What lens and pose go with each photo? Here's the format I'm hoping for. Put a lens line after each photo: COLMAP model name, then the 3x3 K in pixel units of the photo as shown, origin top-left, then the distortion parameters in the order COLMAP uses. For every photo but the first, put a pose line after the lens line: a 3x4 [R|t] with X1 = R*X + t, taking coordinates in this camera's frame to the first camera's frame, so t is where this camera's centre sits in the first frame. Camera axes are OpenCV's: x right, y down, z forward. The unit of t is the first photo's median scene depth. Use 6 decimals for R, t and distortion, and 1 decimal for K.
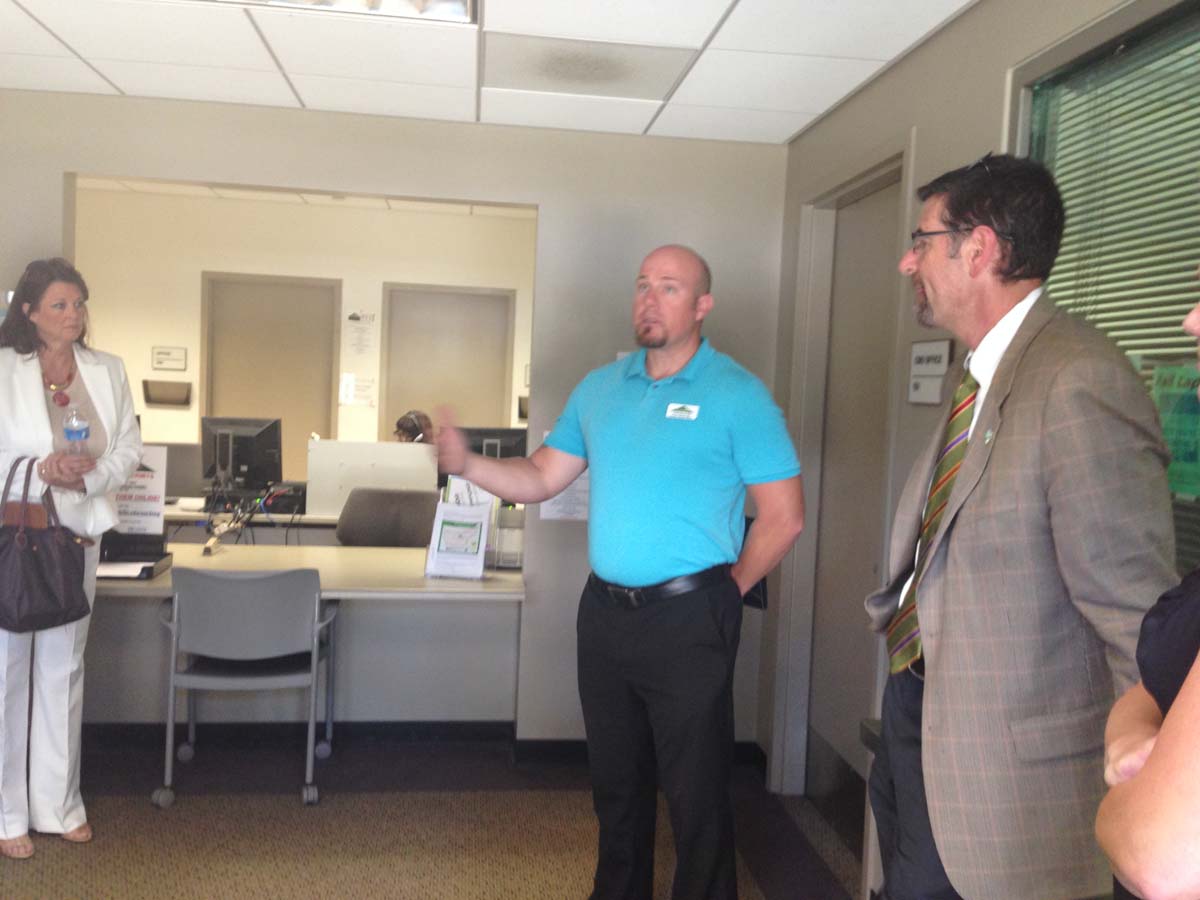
lens RADIAL K [[1132.5, 0, 600.0], [0, 1132.5, 450.0], [0, 0, 1]] dist [0.104748, -0.187710]
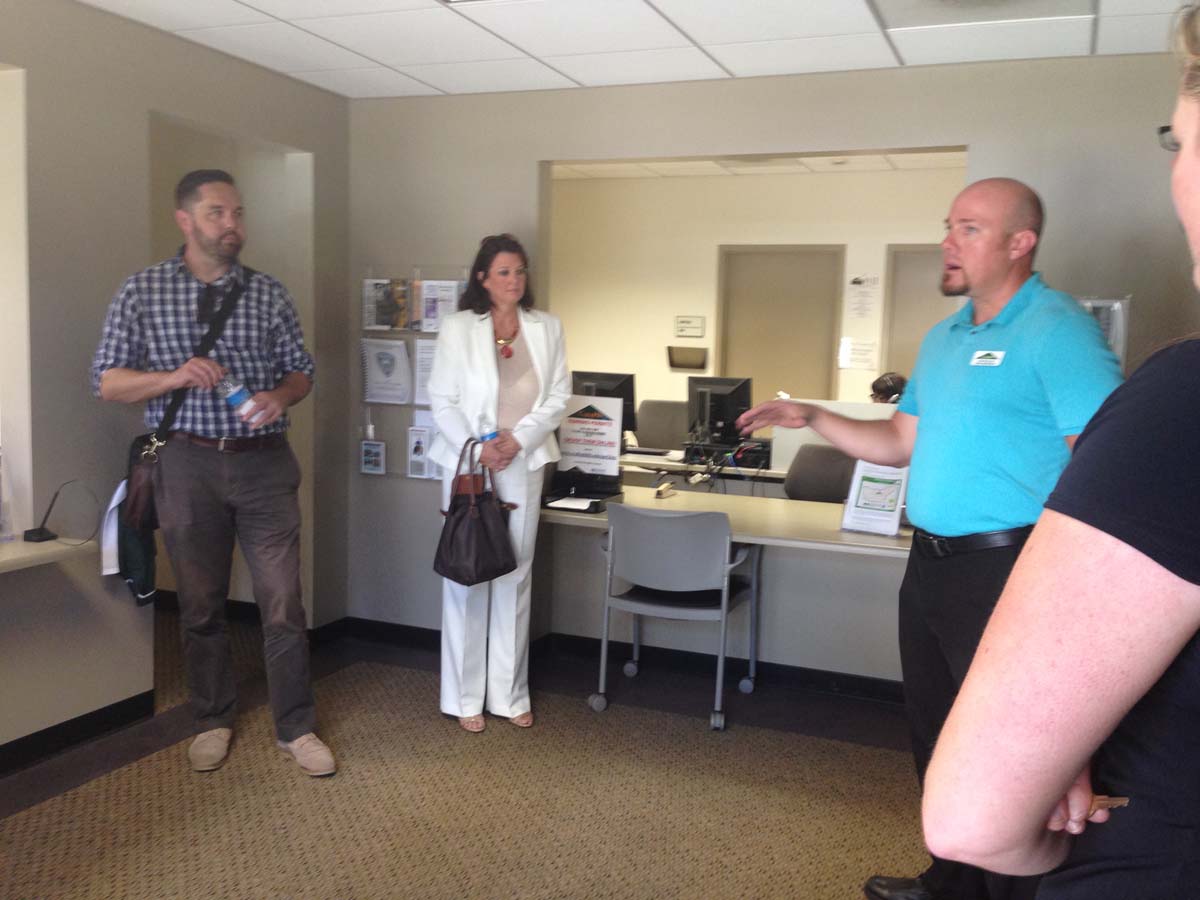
lens RADIAL K [[1132.5, 0, 600.0], [0, 1132.5, 450.0], [0, 0, 1]] dist [0.104748, -0.187710]
pose [[0.869662, 0.035120, -0.492397, 0.155020], [-0.024485, 0.999307, 0.028030, 0.017189], [0.493040, -0.012320, 0.869919, 0.016765]]
